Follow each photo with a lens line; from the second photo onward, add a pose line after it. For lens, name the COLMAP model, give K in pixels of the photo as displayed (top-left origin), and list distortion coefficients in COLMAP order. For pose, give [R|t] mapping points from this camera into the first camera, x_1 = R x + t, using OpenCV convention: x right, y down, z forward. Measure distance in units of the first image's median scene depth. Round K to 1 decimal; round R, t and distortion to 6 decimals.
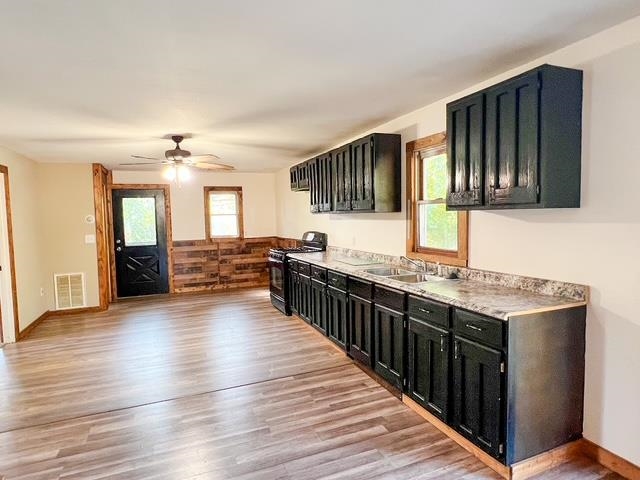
lens RADIAL K [[380.9, 0, 318.6], [0, 380.9, 243.9], [0, 0, 1]] dist [0.000881, -0.007350]
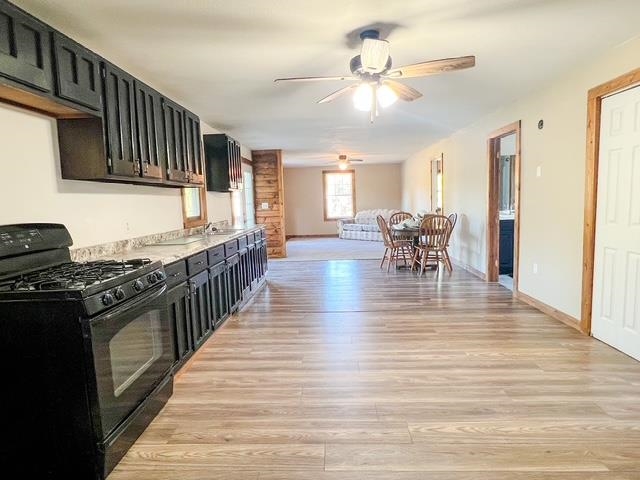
lens RADIAL K [[380.9, 0, 315.8], [0, 380.9, 236.7], [0, 0, 1]] dist [0.000881, -0.007350]
pose [[-0.908494, 0.002242, 0.417891, -0.339301], [0.076881, 0.983814, 0.161862, -0.050252], [-0.410765, 0.179179, -0.893962, 1.025209]]
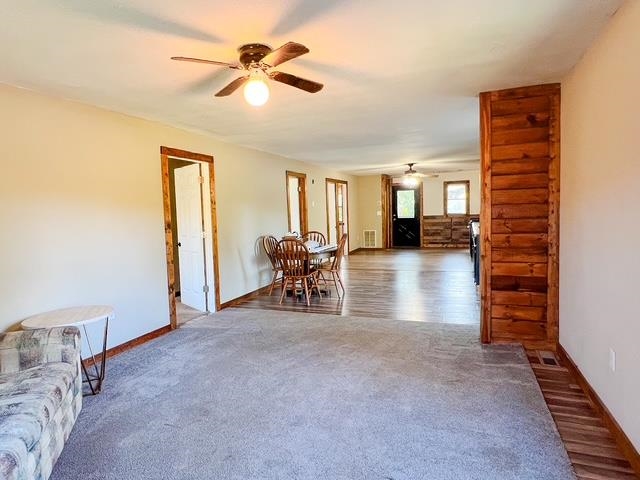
lens RADIAL K [[380.9, 0, 318.9], [0, 380.9, 240.5], [0, 0, 1]] dist [0.000881, -0.007350]
pose [[0.734214, 0.051946, -0.676928, 0.435852], [-0.031163, 0.998596, 0.042829, 0.045366], [0.678202, -0.010351, 0.734802, -0.563502]]
